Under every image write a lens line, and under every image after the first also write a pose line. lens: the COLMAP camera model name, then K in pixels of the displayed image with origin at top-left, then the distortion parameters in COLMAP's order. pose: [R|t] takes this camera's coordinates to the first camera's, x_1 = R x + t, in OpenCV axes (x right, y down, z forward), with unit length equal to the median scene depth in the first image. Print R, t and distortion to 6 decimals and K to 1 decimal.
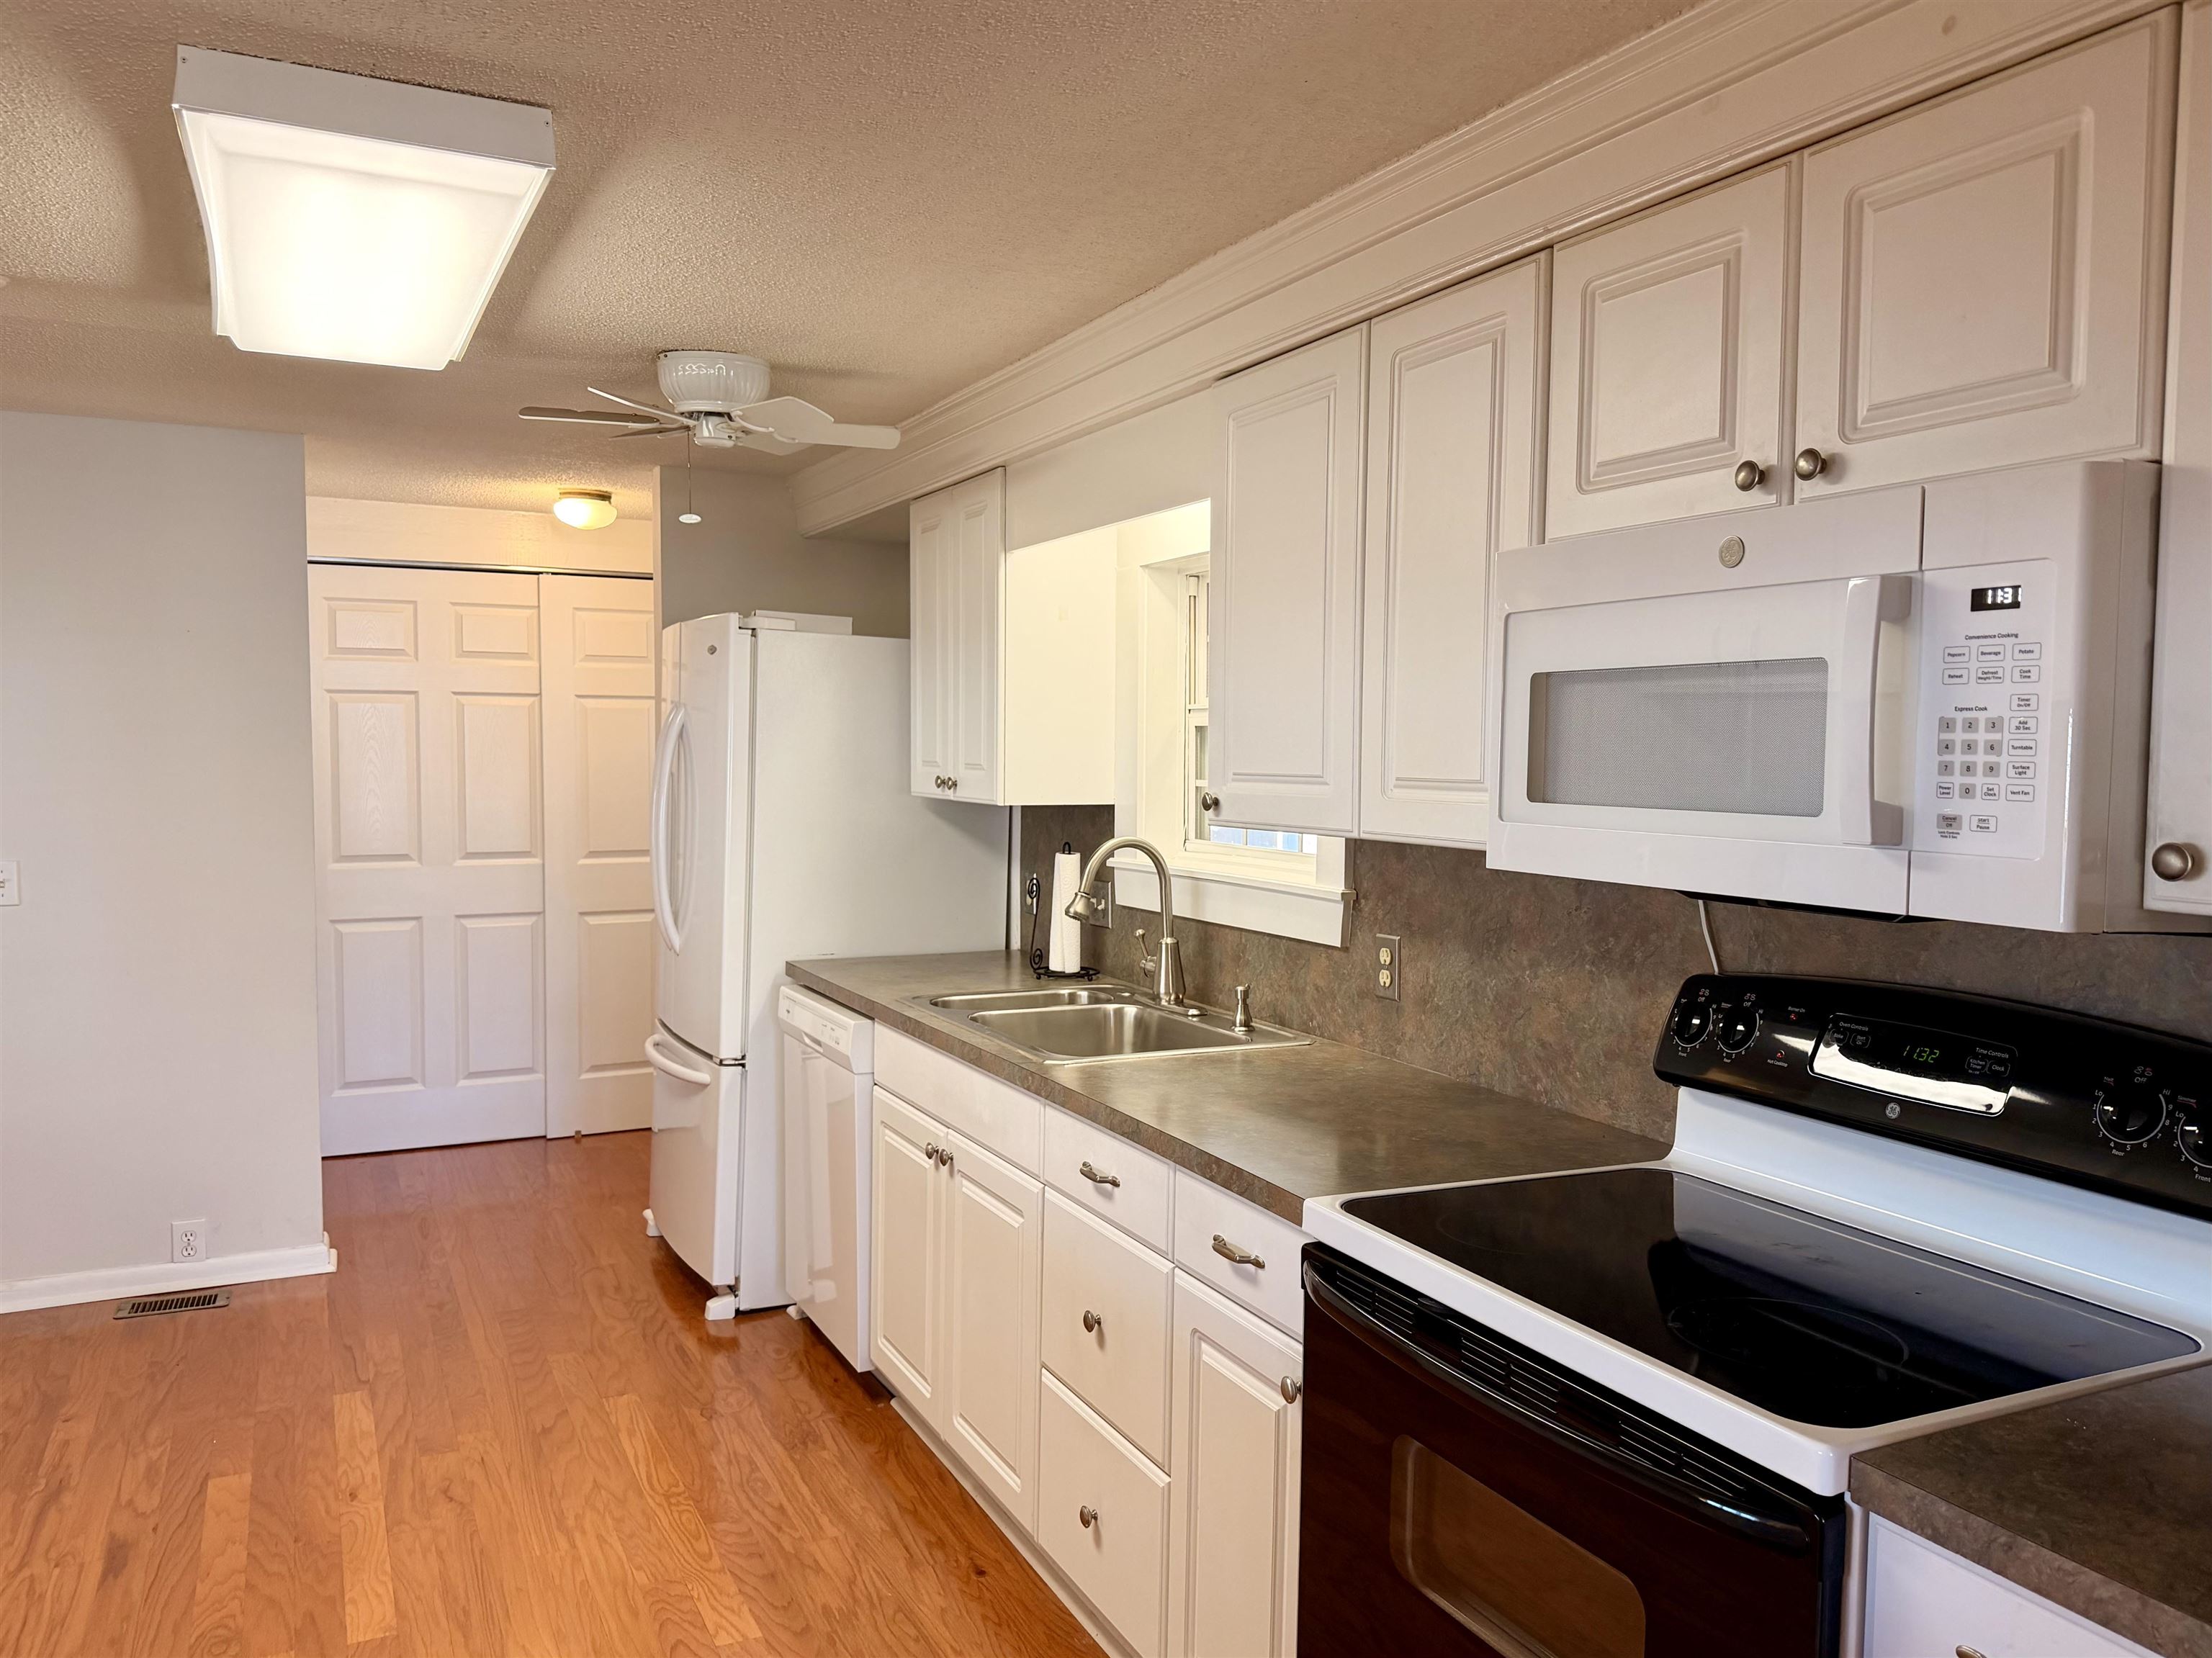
lens RADIAL K [[1672.6, 0, 1049.9], [0, 1672.6, 834.8], [0, 0, 1]] dist [0.146925, -0.137581]
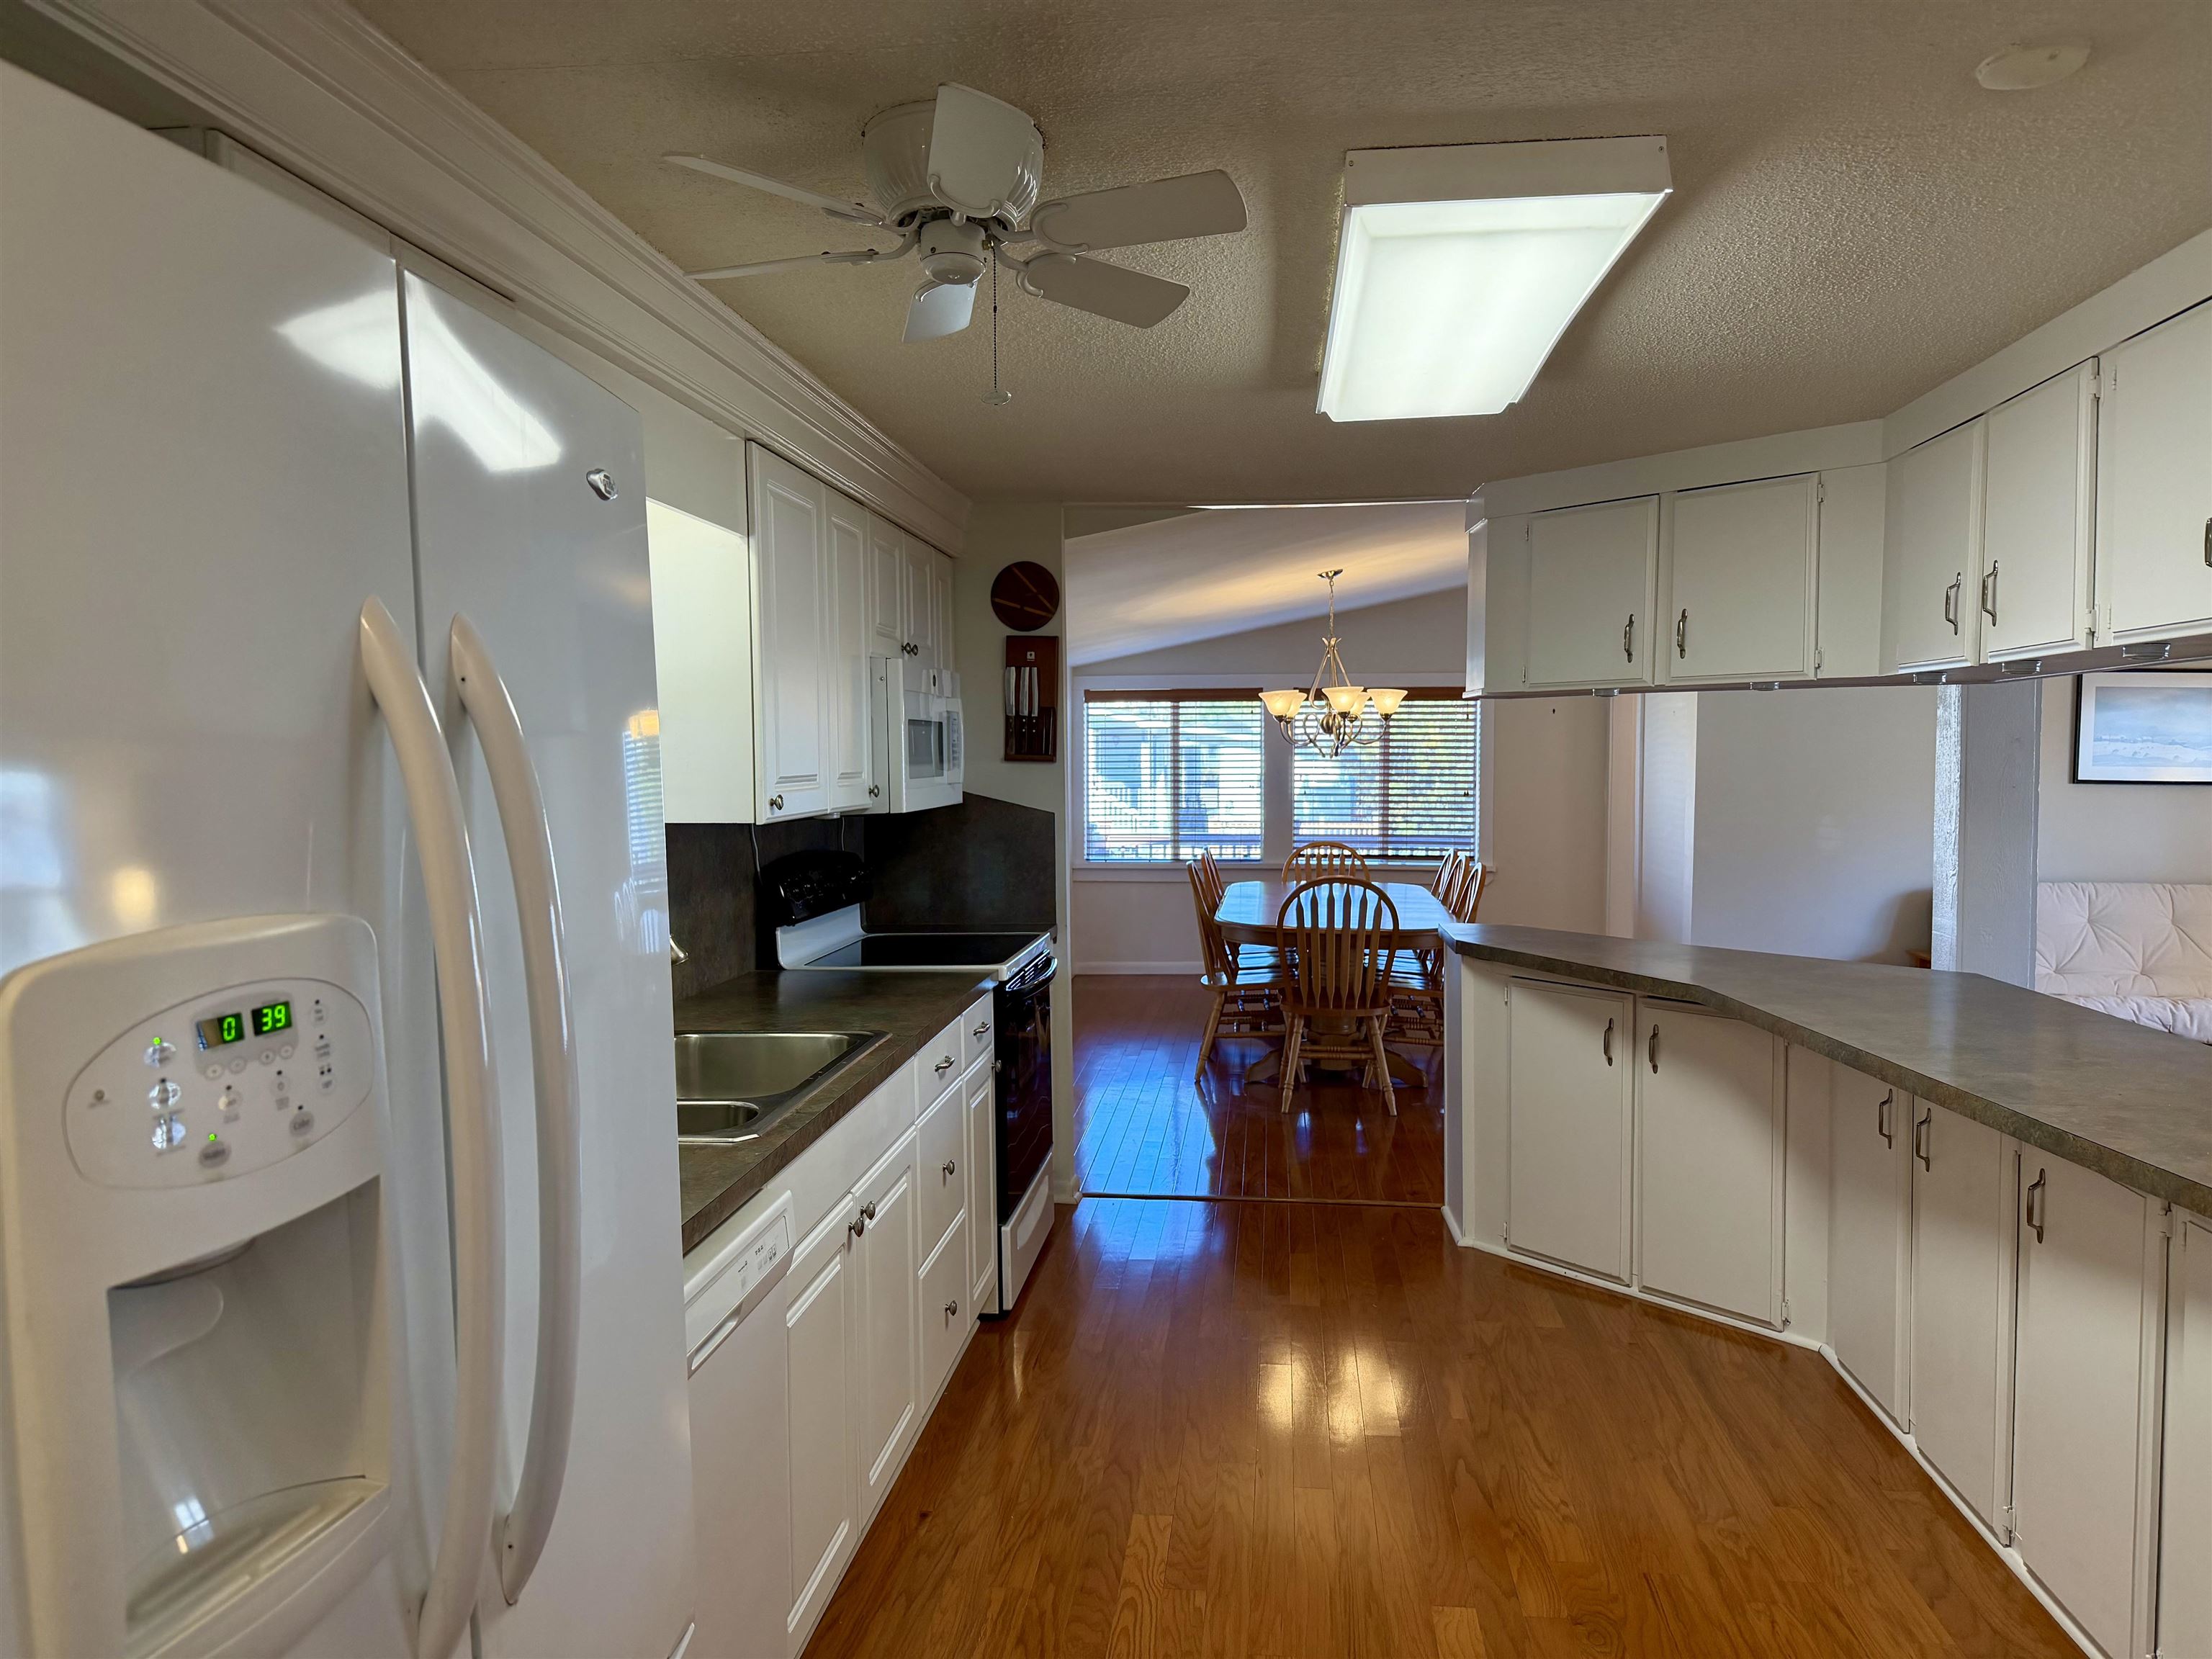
lens RADIAL K [[1556.8, 0, 1106.0], [0, 1556.8, 829.5], [0, 0, 1]] dist [0.081716, -0.003163]
pose [[-0.860475, -0.029173, 0.508657, -0.542287], [0.027254, 0.994294, 0.103130, -0.088395], [-0.508764, 0.102604, -0.854770, 1.487209]]
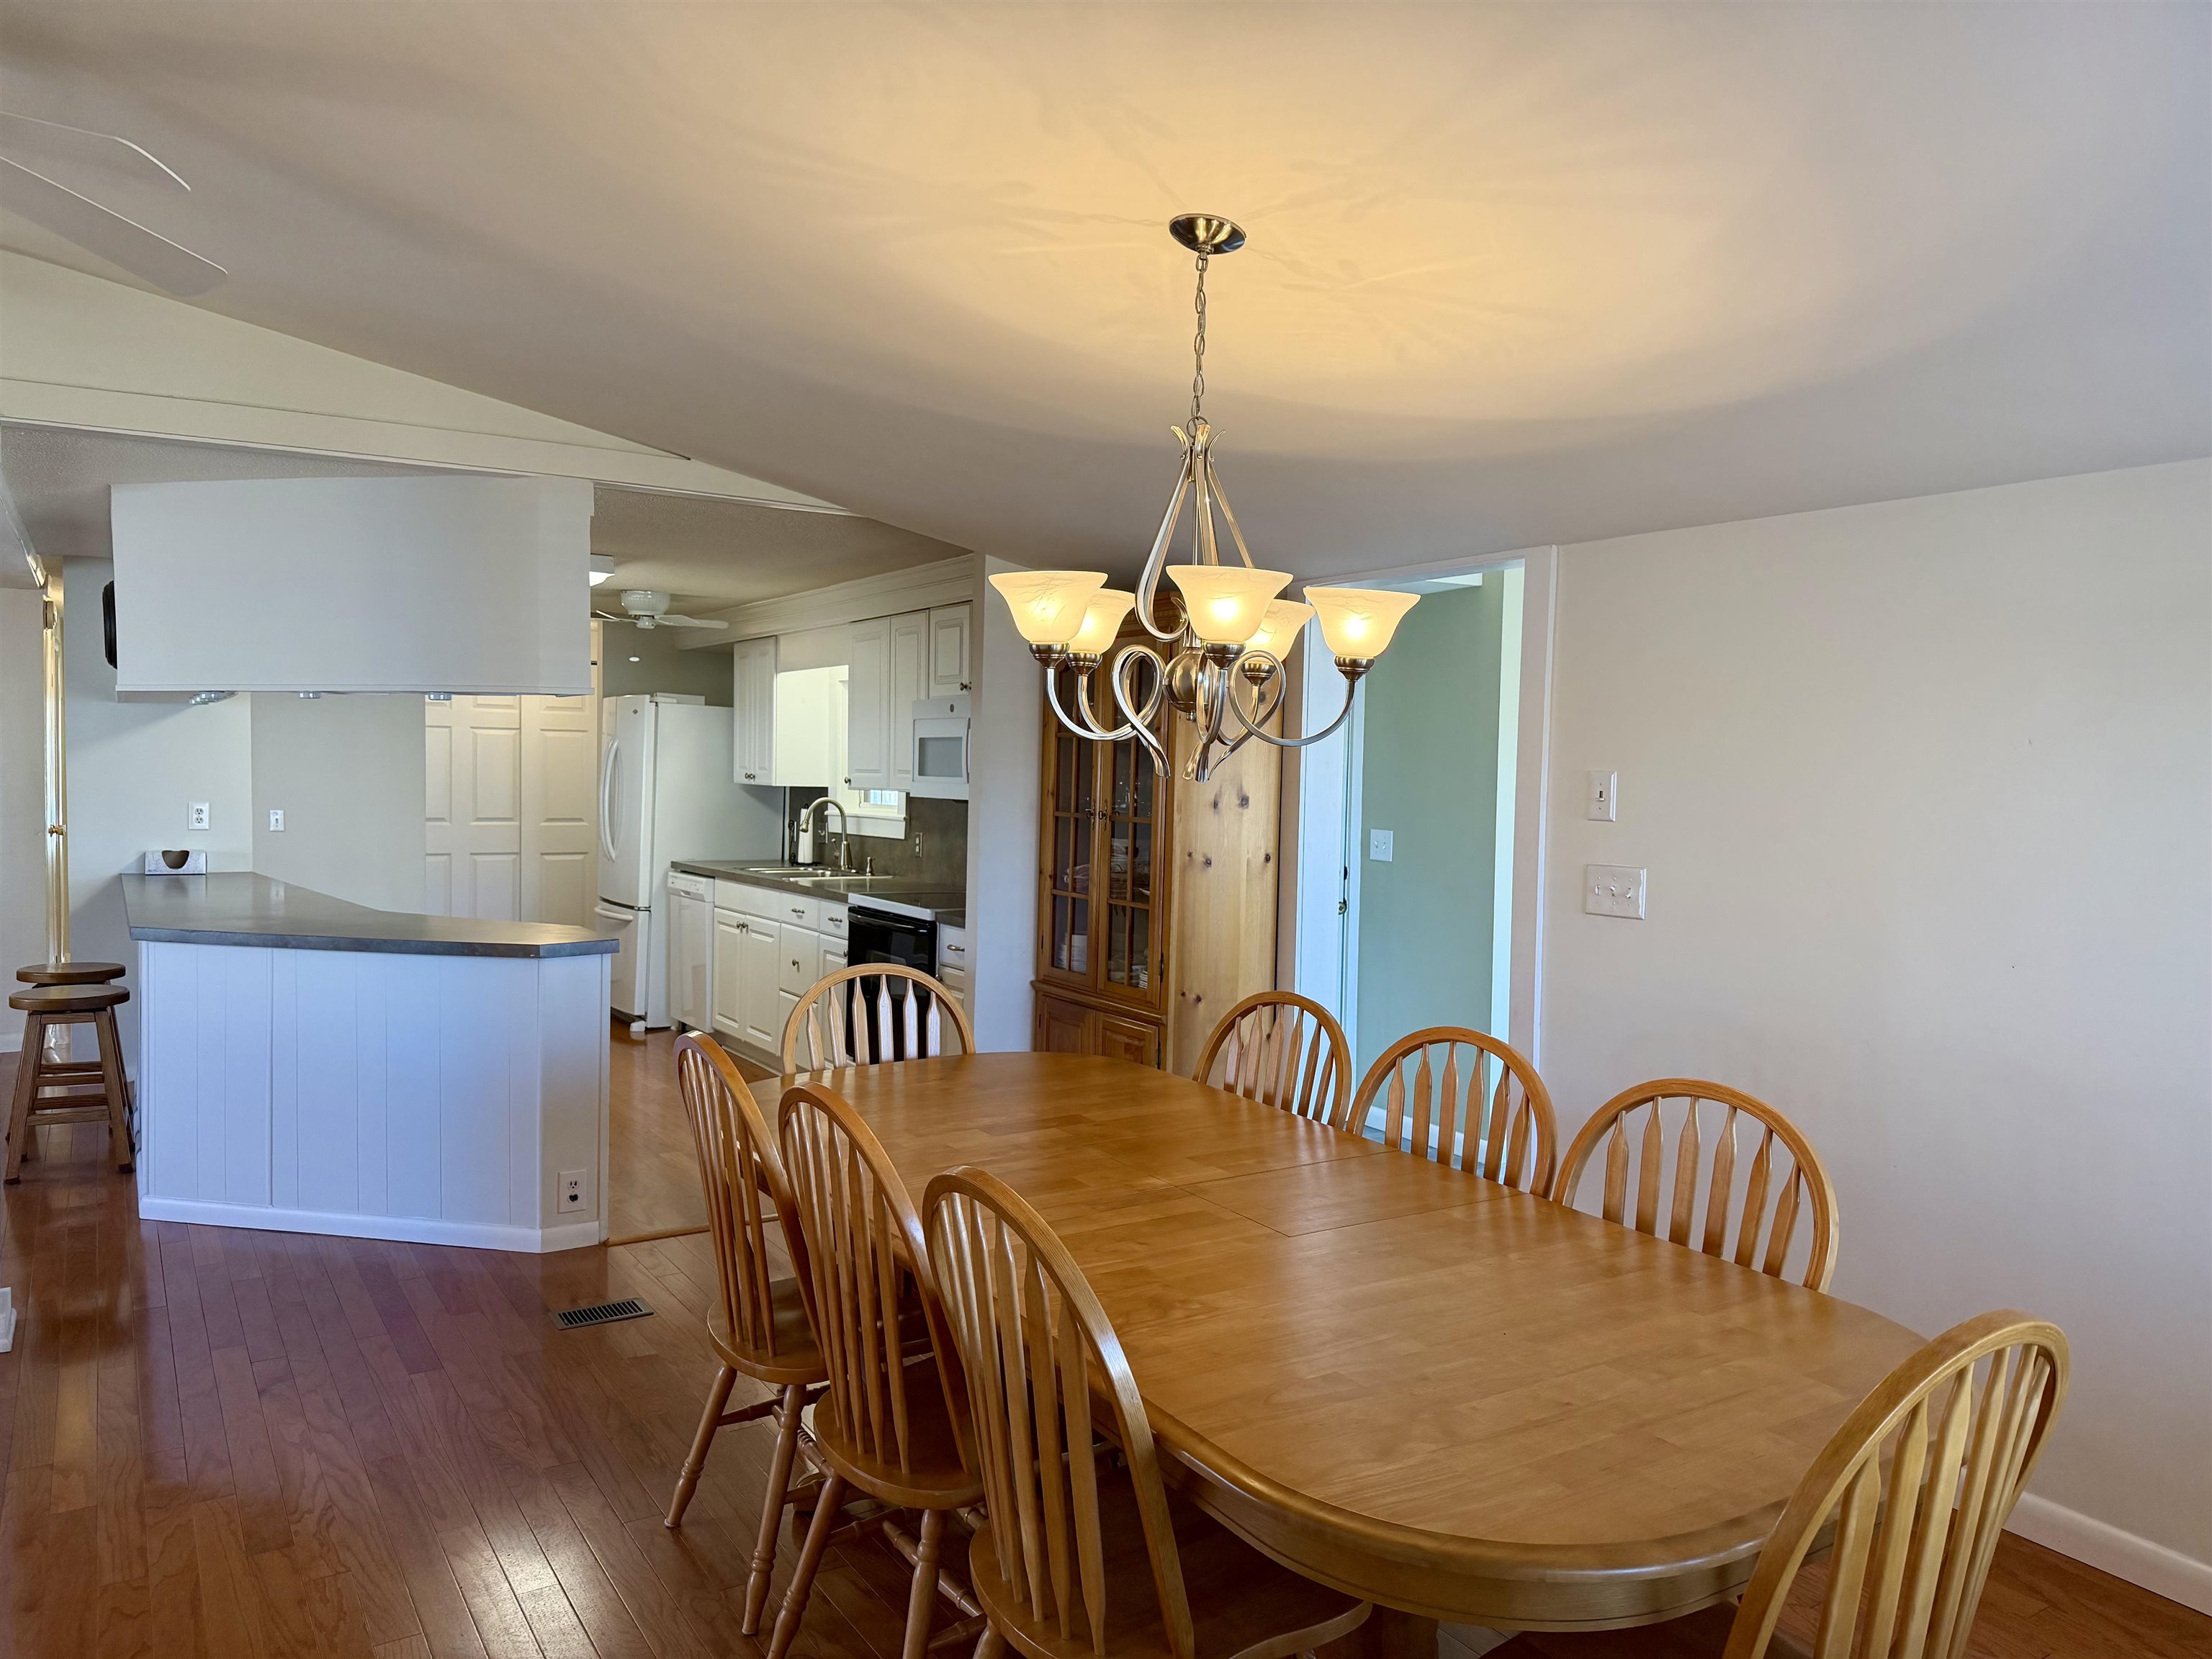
lens RADIAL K [[1556.8, 0, 1106.0], [0, 1556.8, 829.5], [0, 0, 1]] dist [0.081716, -0.003163]
pose [[0.989850, 0.005000, 0.142031, 0.122050], [-0.002967, 0.999890, -0.014520, 0.075142], [-0.142088, 0.013952, 0.989756, -1.211372]]
